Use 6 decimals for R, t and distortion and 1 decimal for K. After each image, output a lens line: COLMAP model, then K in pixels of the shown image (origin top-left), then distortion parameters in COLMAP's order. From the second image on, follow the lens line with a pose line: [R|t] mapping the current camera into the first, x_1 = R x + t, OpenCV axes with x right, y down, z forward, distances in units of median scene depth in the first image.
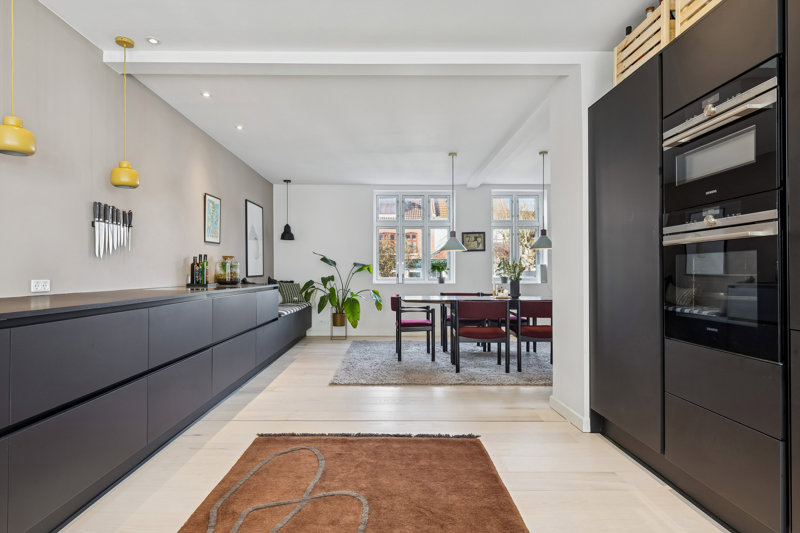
lens RADIAL K [[437.2, 0, 400.0], [0, 437.2, 266.5], [0, 0, 1]] dist [0.000298, -0.000057]
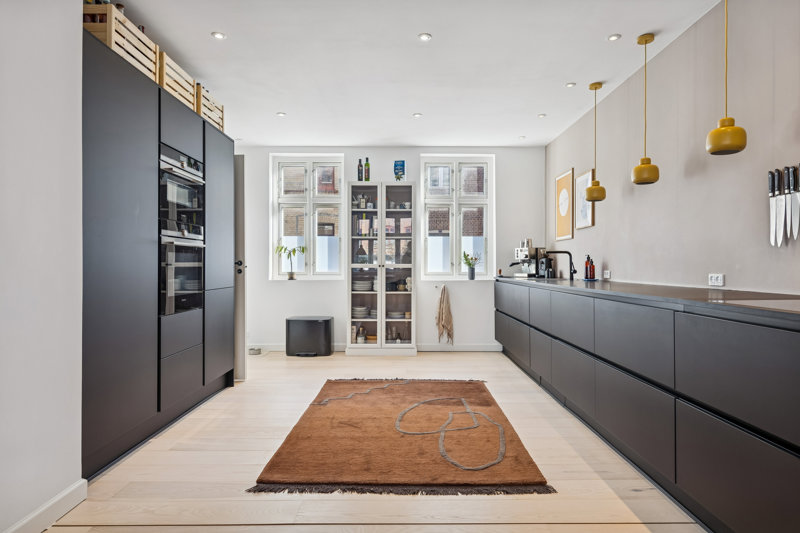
lens RADIAL K [[481.2, 0, 400.0], [0, 481.2, 266.5], [0, 0, 1]] dist [-0.000143, -0.000041]
pose [[-0.999540, -0.004095, 0.030036, -0.104677], [-0.004551, 0.999876, -0.015100, 0.031385], [-0.029971, -0.015230, -0.999435, 2.047284]]
